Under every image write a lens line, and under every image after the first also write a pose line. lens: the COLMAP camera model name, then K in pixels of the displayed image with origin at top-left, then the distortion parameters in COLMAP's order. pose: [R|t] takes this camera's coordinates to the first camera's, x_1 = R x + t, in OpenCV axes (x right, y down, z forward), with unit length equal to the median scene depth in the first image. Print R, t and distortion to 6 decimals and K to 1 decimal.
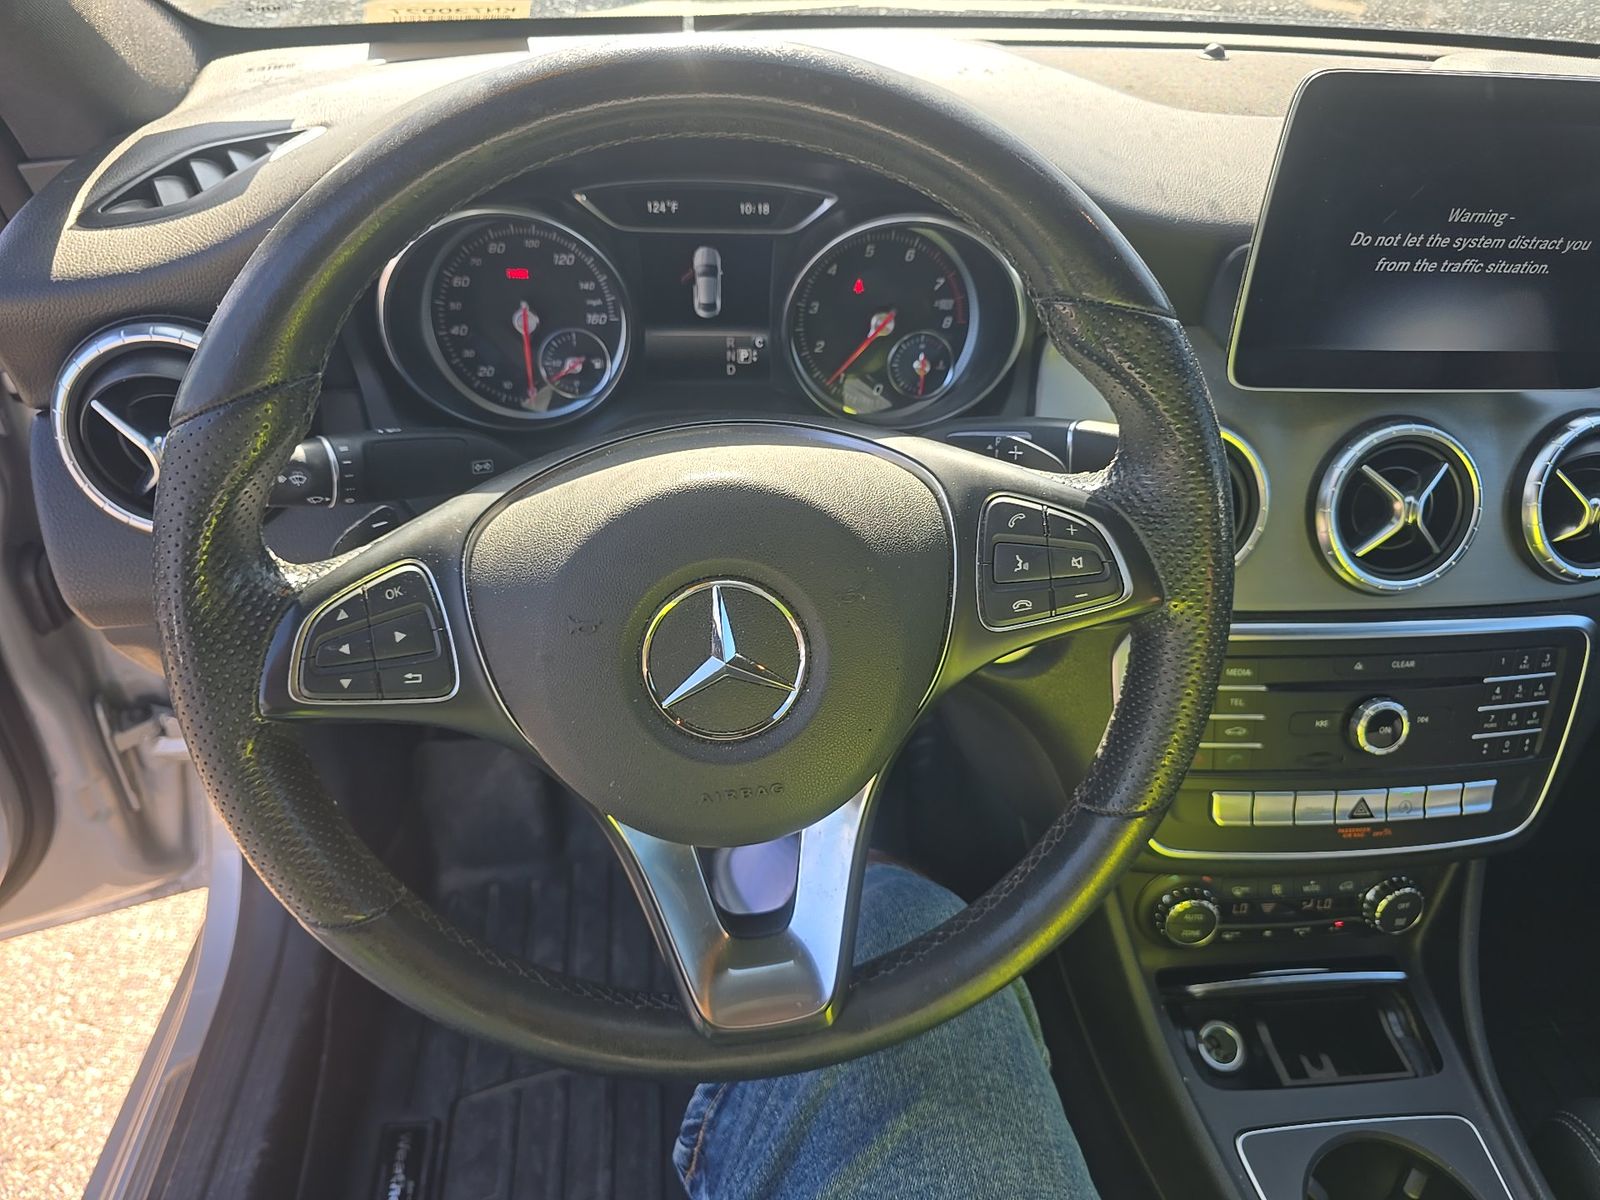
lens RADIAL K [[1096.1, 0, 789.5], [0, 1096.1, 600.5], [0, 0, 1]] dist [0.030190, -0.028193]
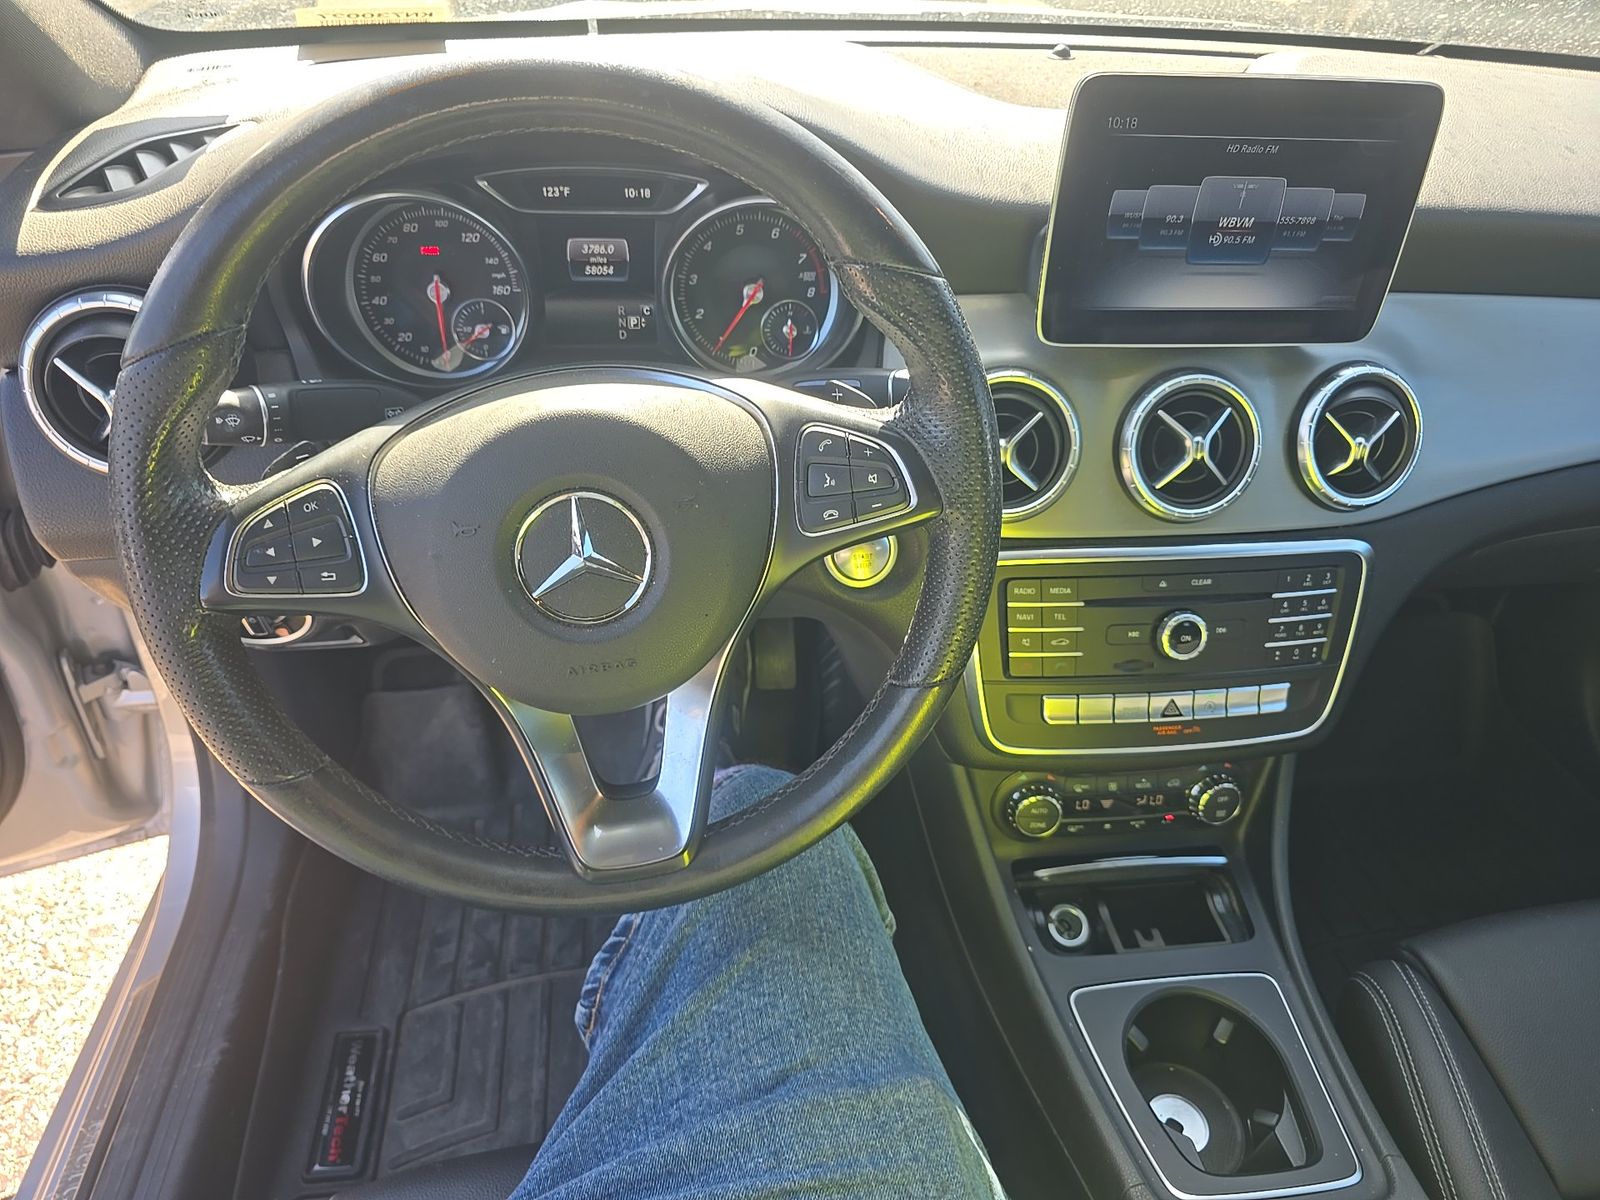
lens RADIAL K [[1096.1, 0, 790.8], [0, 1096.1, 602.3], [0, 0, 1]] dist [0.030190, -0.028193]
pose [[0.999530, -0.014714, 0.026894, 0.089421], [0.014440, 0.999842, 0.010358, 0.060671], [-0.027042, -0.009965, 0.999585, -0.153700]]
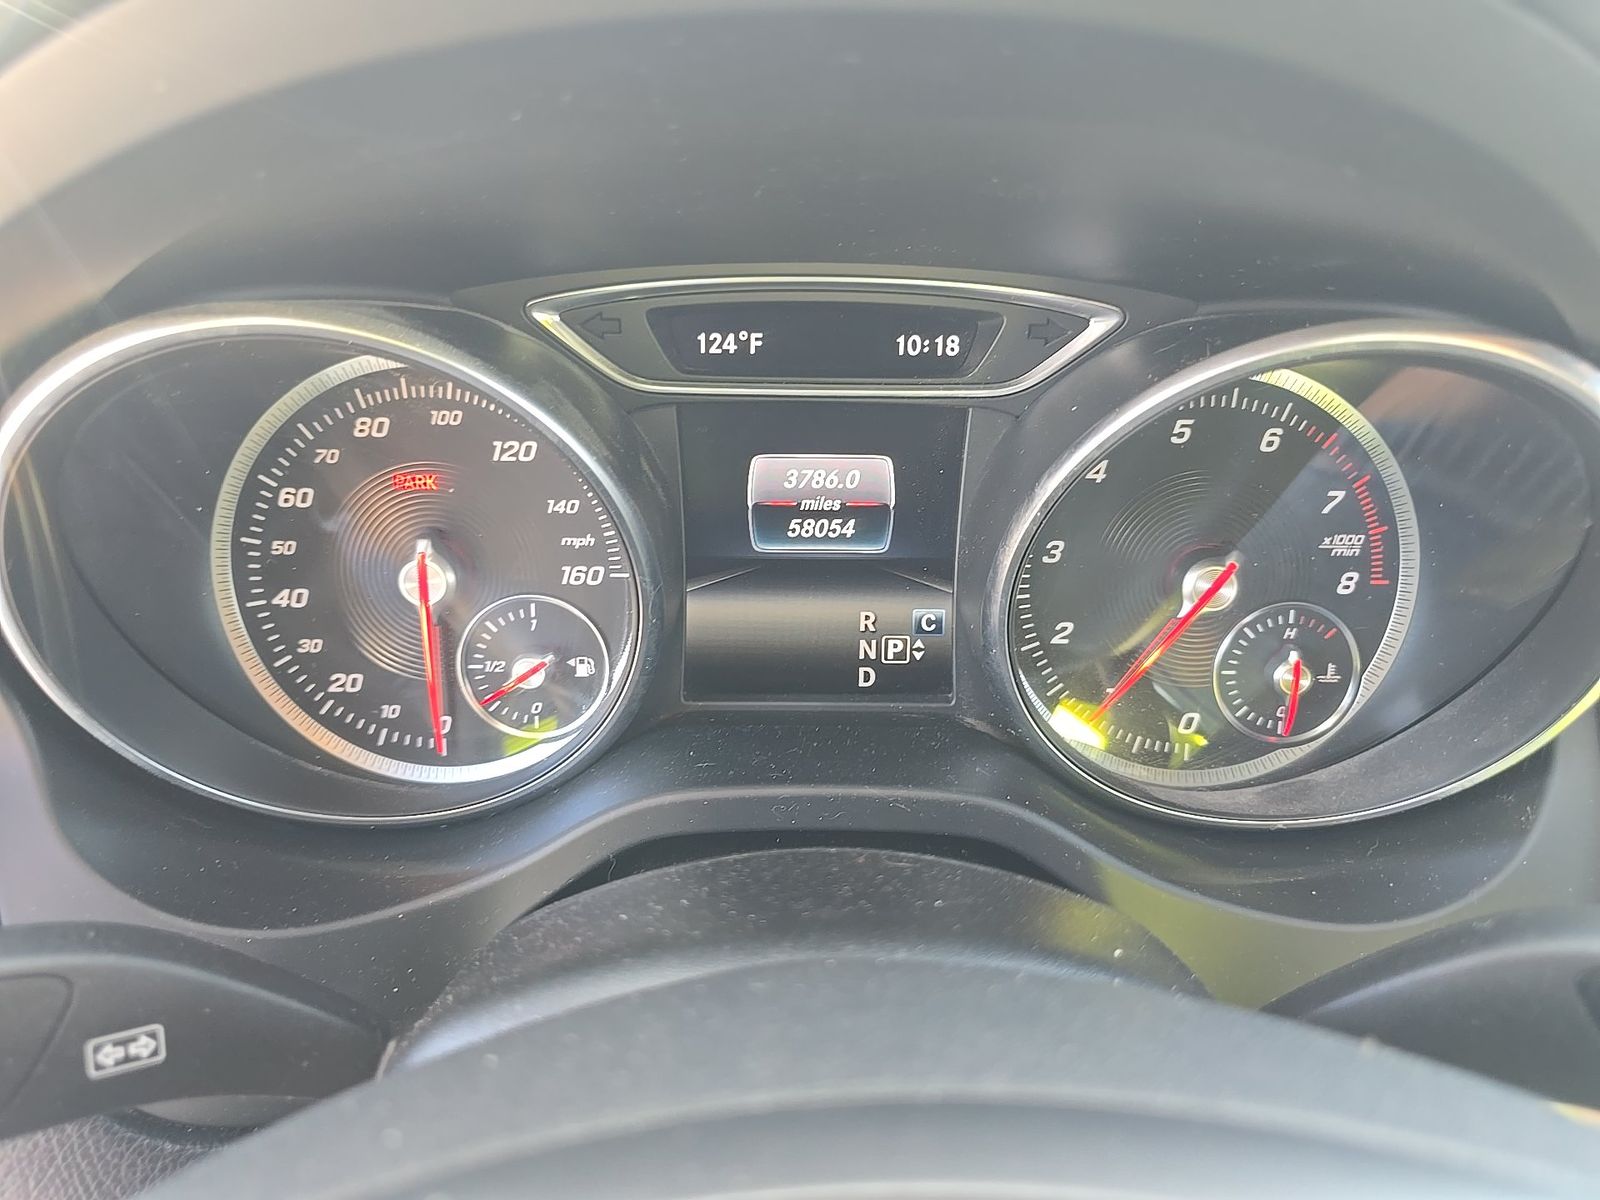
lens RADIAL K [[1096.1, 0, 799.5], [0, 1096.1, 600.4], [0, 0, 1]] dist [0.030190, -0.028193]
pose [[0.997295, 0.006370, -0.073224, -0.050452], [-0.020040, 0.982060, -0.187502, -0.160954], [0.070716, 0.188463, 0.979531, 0.556255]]
